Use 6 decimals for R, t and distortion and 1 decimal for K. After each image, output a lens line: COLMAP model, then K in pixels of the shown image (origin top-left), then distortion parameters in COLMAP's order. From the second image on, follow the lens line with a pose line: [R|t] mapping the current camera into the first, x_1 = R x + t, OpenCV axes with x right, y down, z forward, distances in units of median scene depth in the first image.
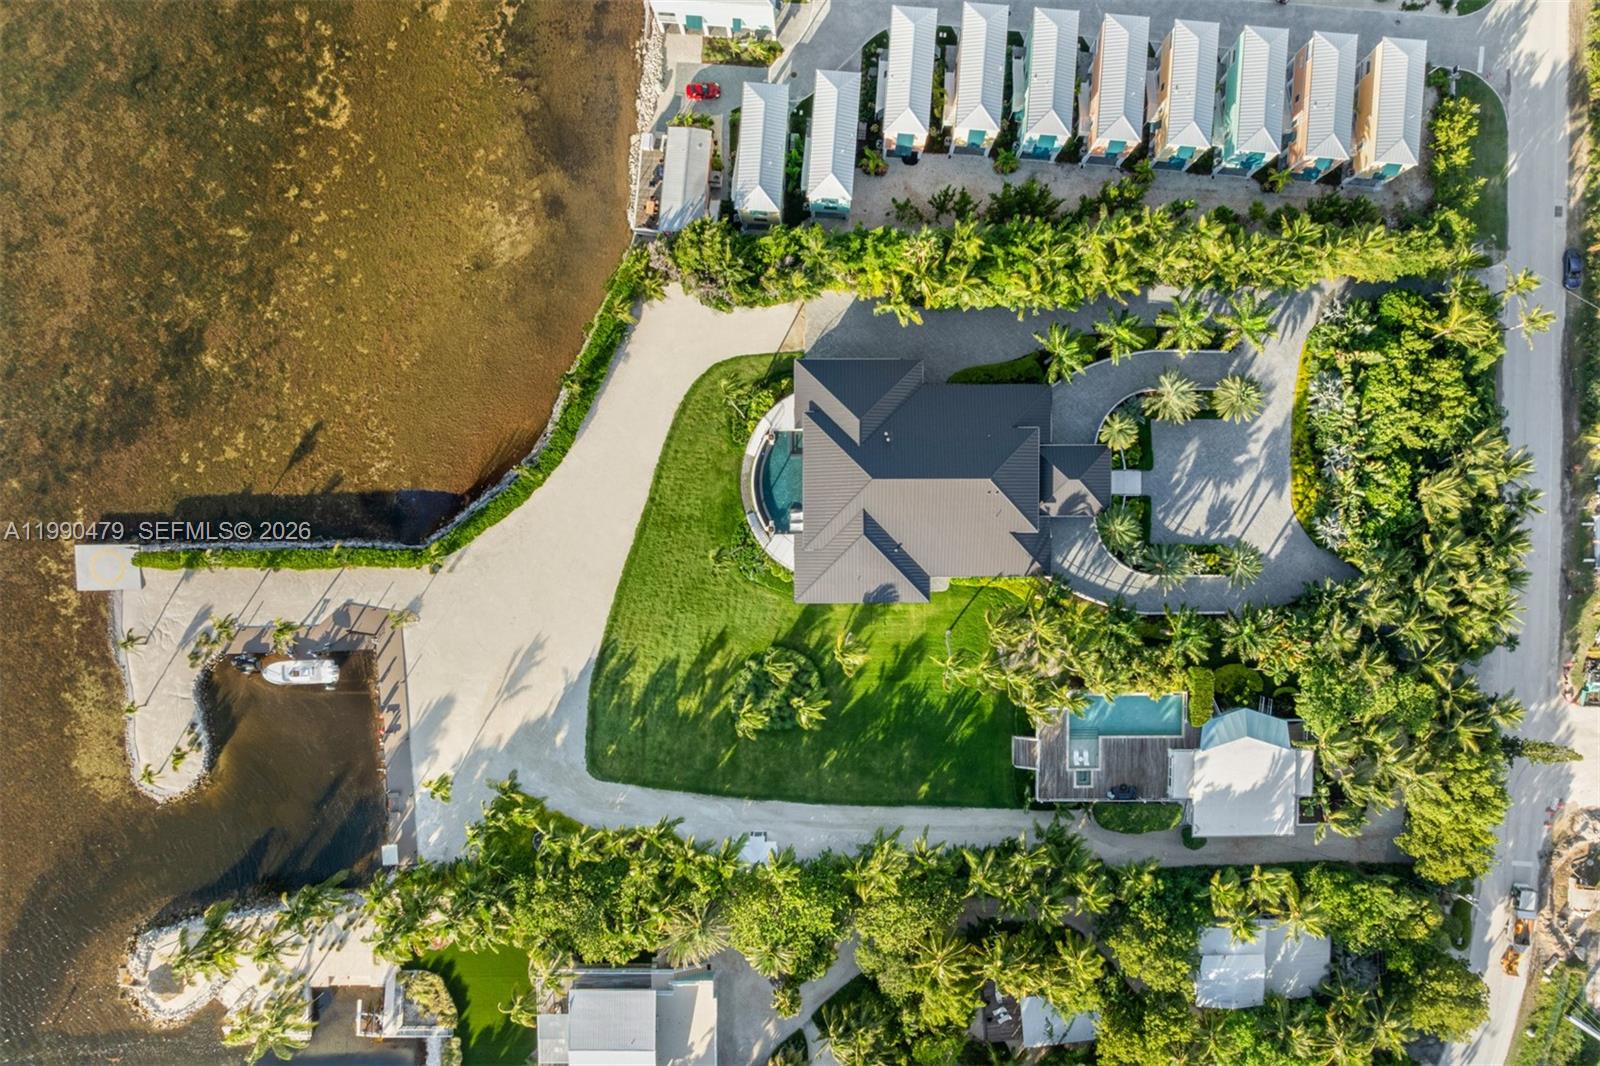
lens RADIAL K [[1094.7, 0, 800.0], [0, 1094.7, 533.0], [0, 0, 1]] dist [0.005451, -0.019923]
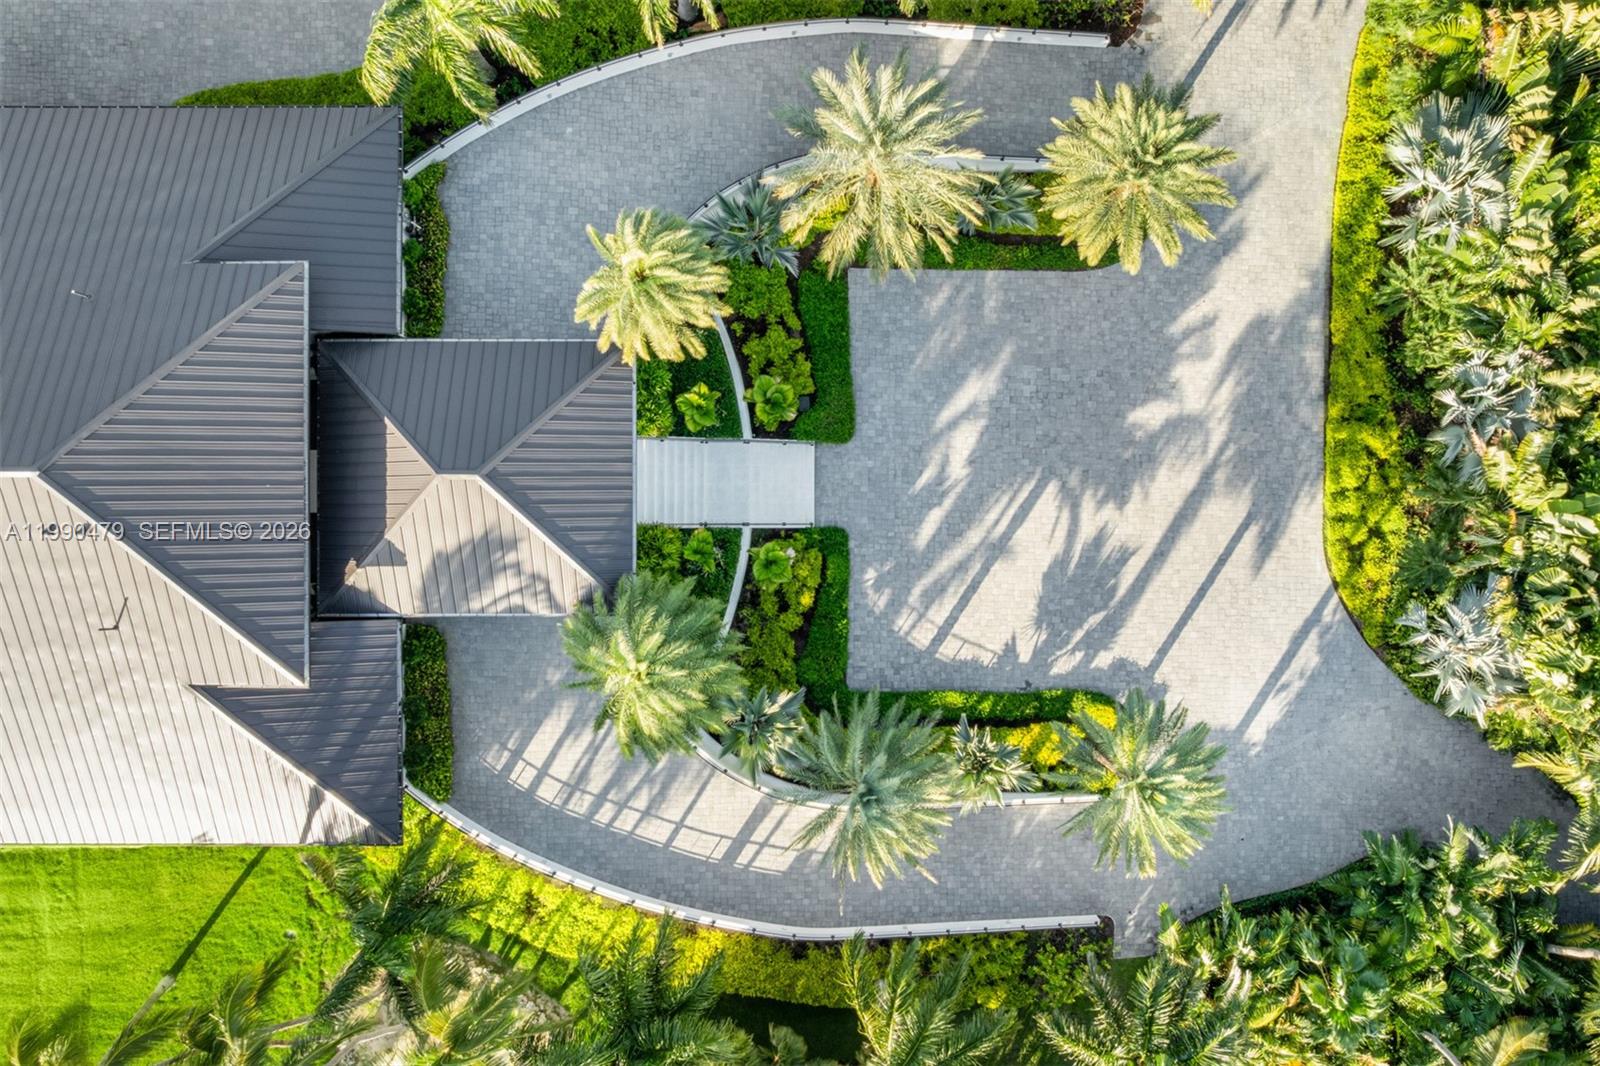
lens RADIAL K [[1148.1, 0, 807.6], [0, 1148.1, 498.6], [0, 0, 1]] dist [0.009733, -0.004526]
pose [[0.999904, 0.004581, 0.013061, 0.310057], [-0.004486, 0.999963, -0.007303, -0.039799], [-0.013094, 0.007243, 0.999888, 0.701849]]
